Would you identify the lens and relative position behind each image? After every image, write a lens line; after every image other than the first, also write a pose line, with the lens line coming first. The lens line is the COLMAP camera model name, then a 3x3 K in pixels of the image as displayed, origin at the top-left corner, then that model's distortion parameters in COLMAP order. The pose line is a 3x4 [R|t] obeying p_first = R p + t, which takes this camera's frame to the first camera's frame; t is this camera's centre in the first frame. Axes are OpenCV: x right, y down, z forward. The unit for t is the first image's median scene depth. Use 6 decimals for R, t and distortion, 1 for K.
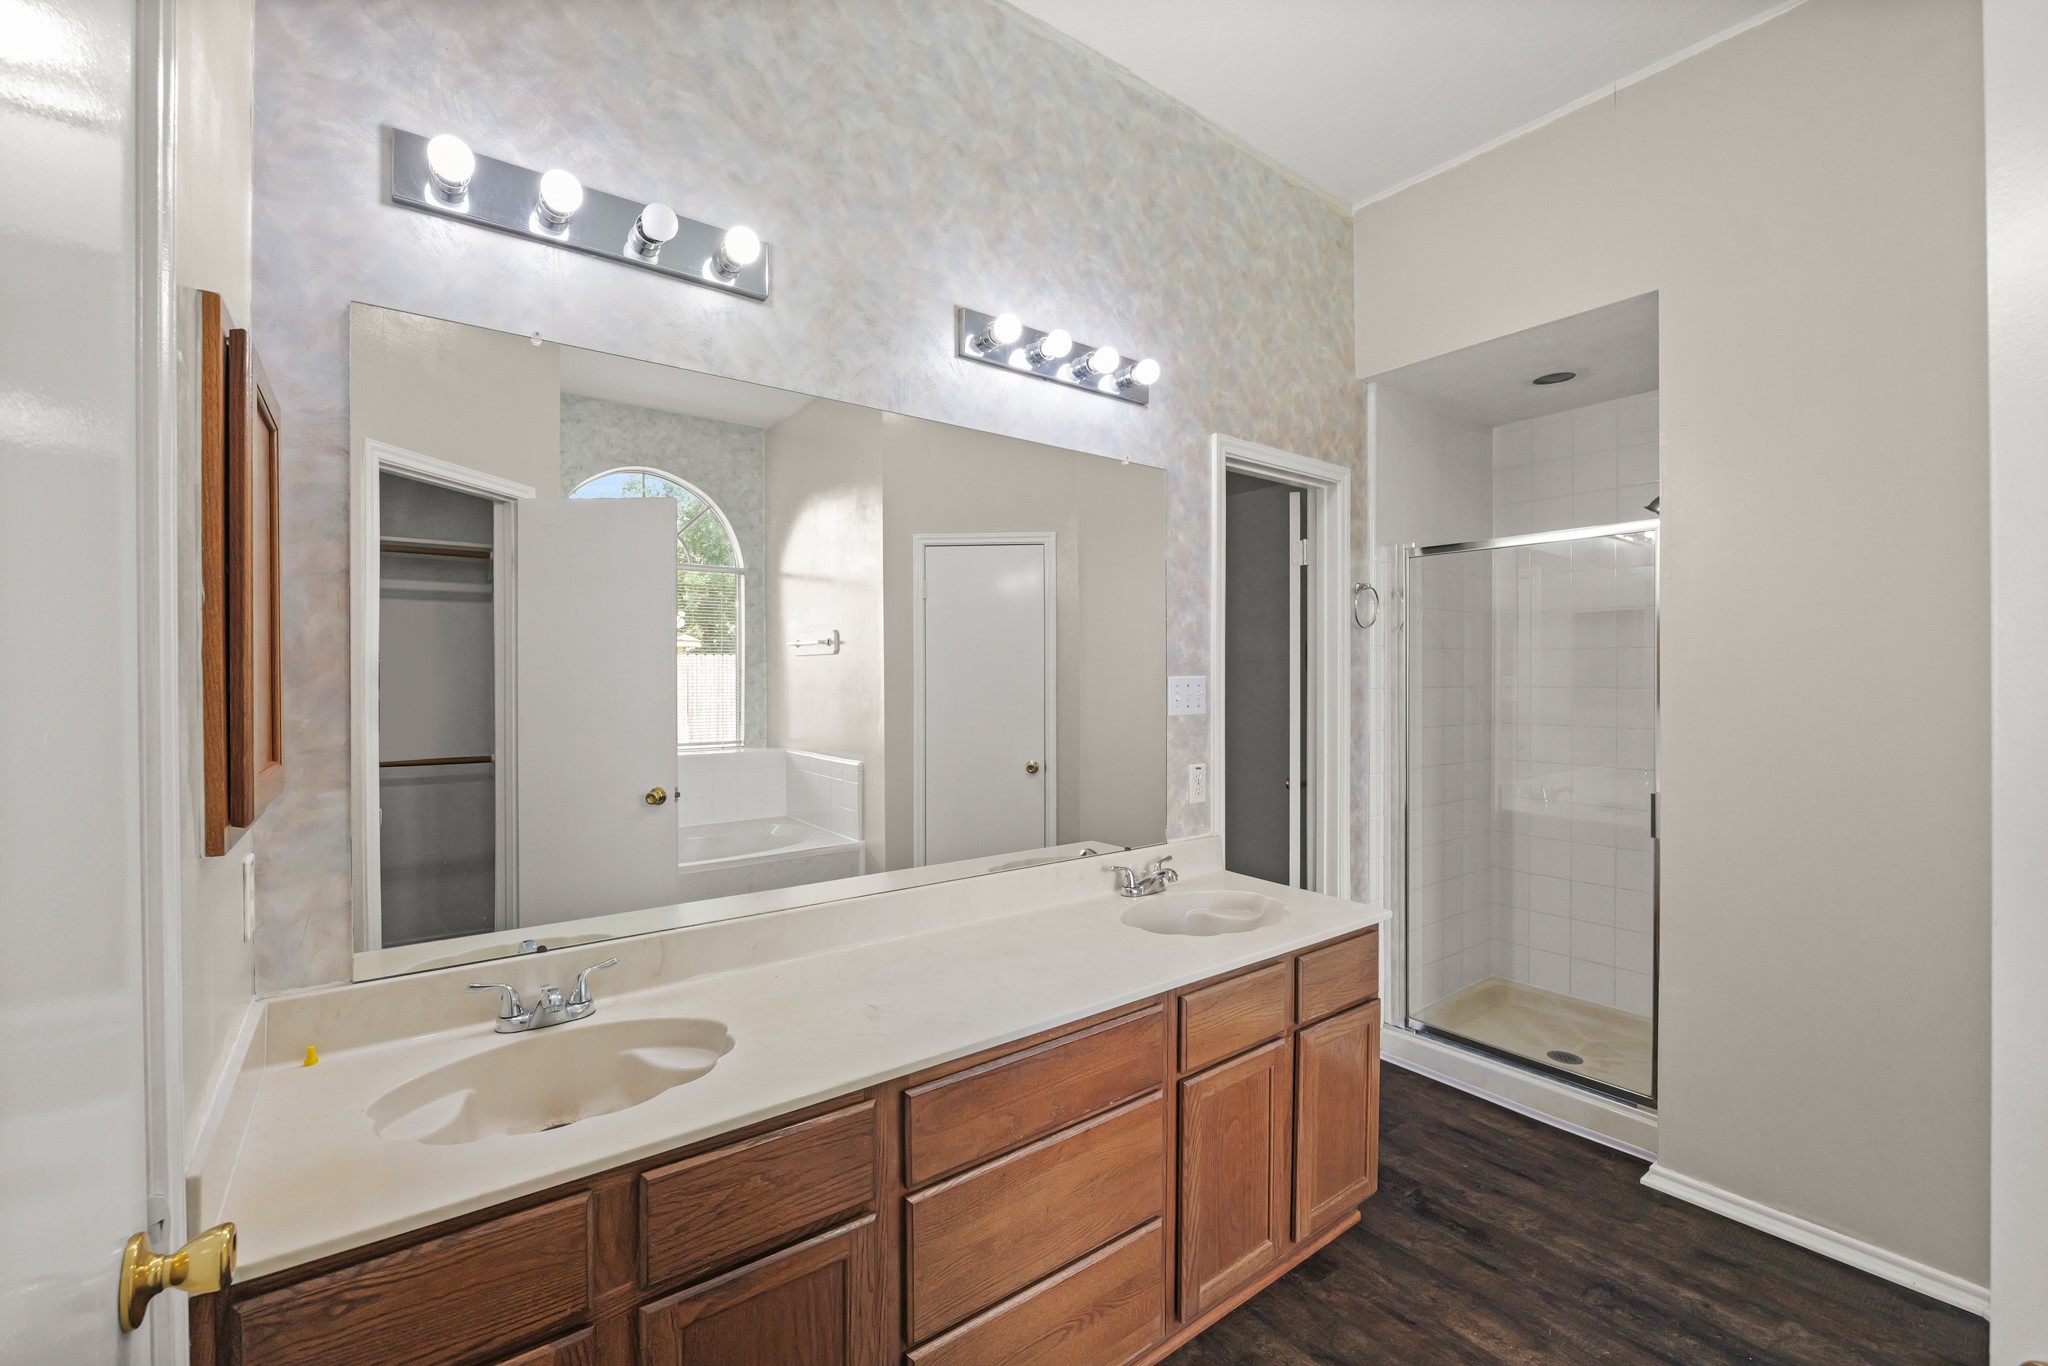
lens RADIAL K [[852.8, 0, 1021.0], [0, 852.8, 673.9], [0, 0, 1]] dist [-0.011785, 0.000259]
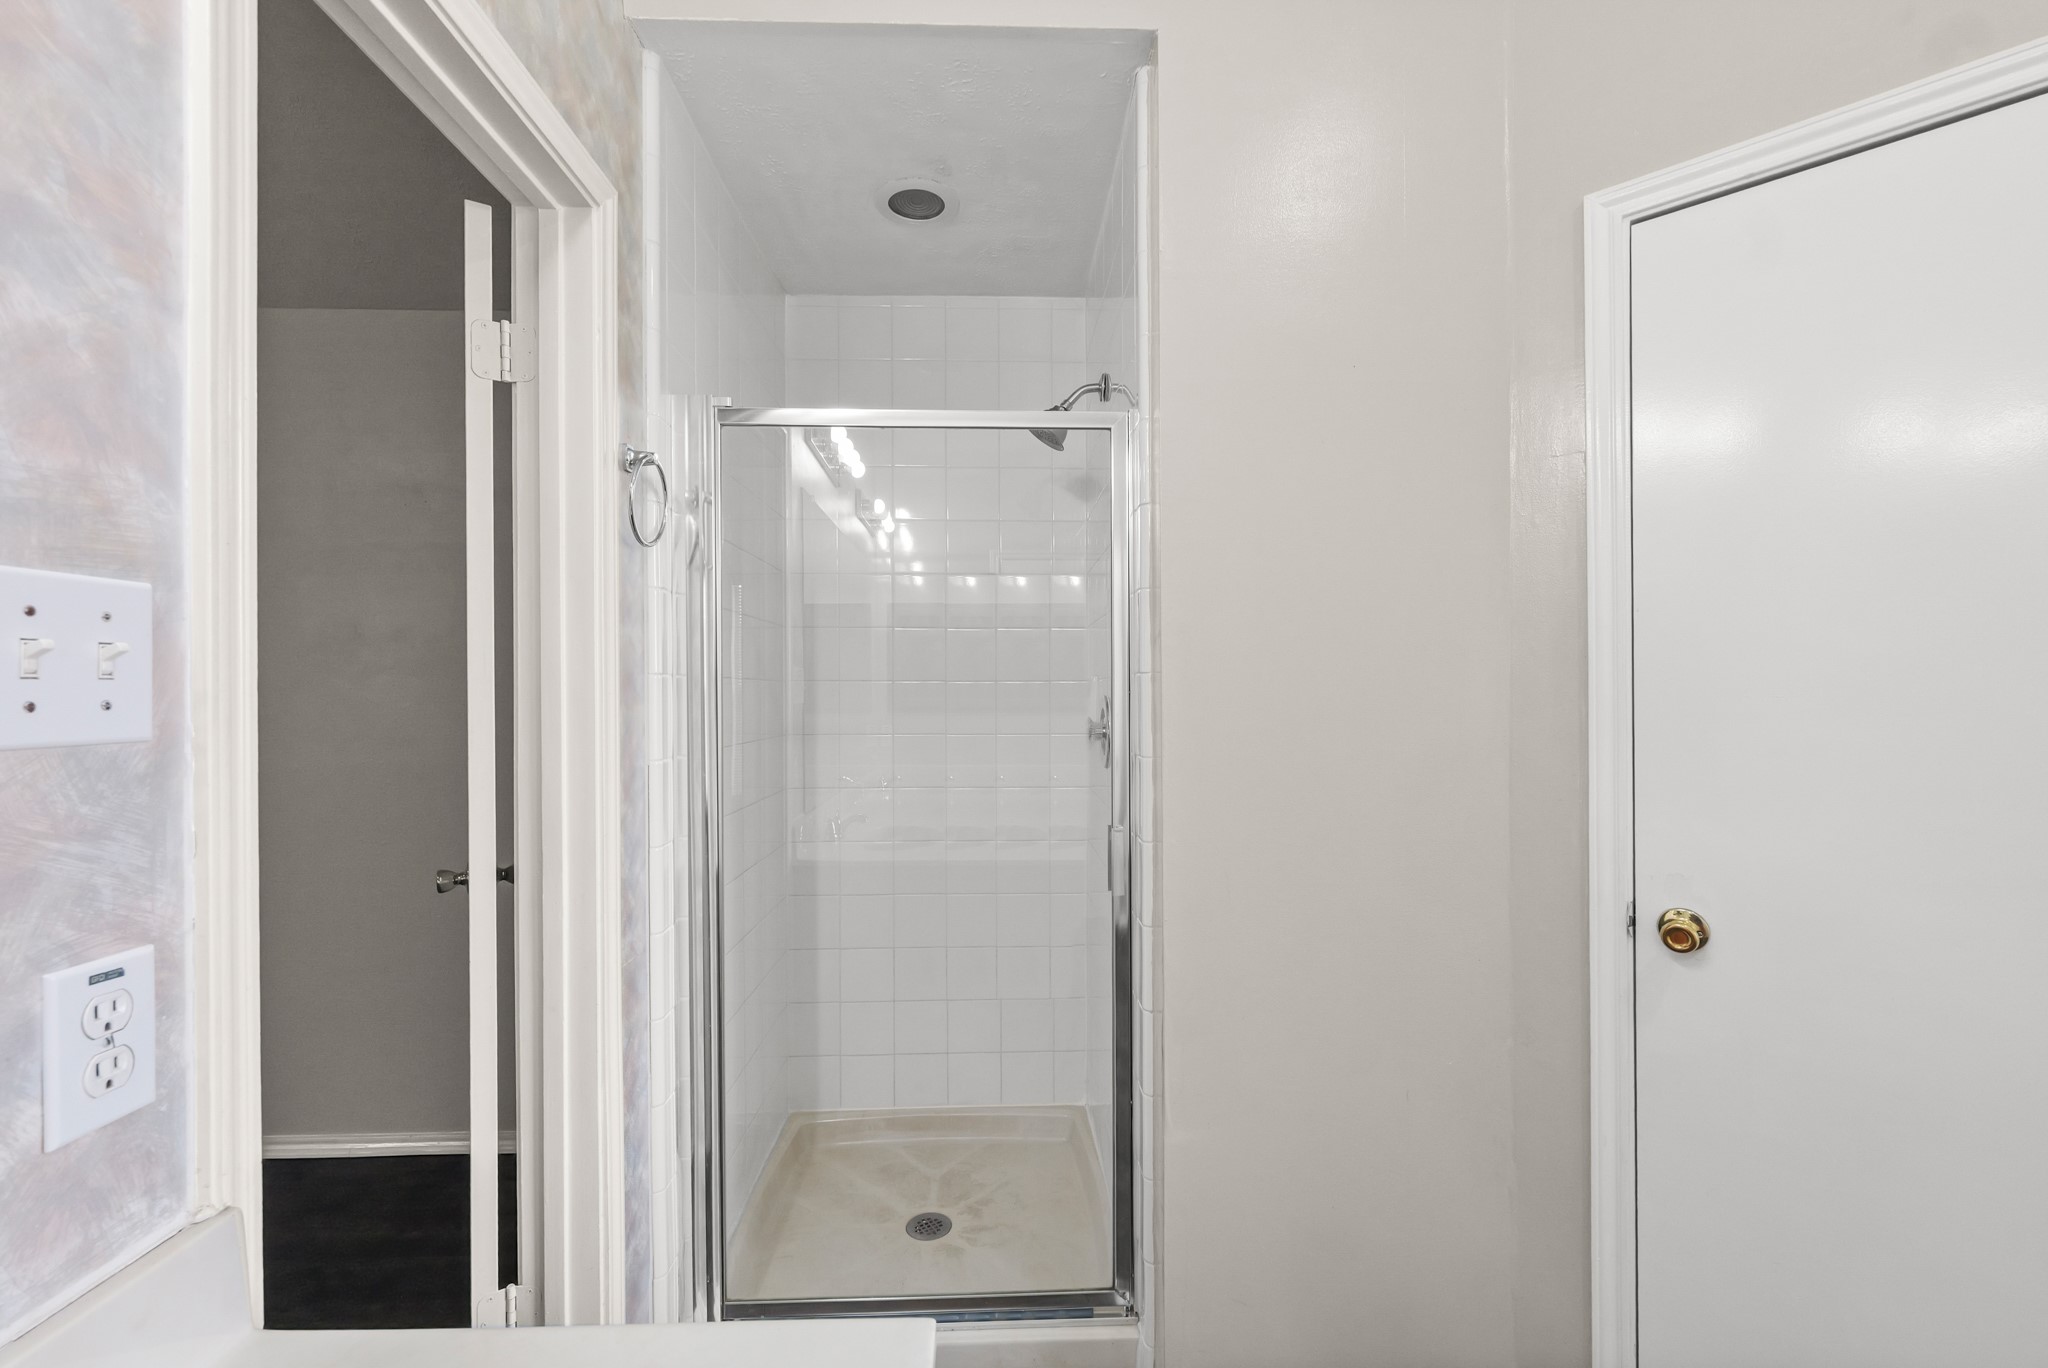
lens RADIAL K [[844.4, 0, 1021.0], [0, 844.4, 689.9], [0, 0, 1]] dist [0.009732, 0.000039]
pose [[0.571439, -0.002103, 0.820642, 0.133280], [0.006139, 0.999980, -0.001713, 0.029165], [-0.820621, 0.006017, 0.571441, 0.553911]]
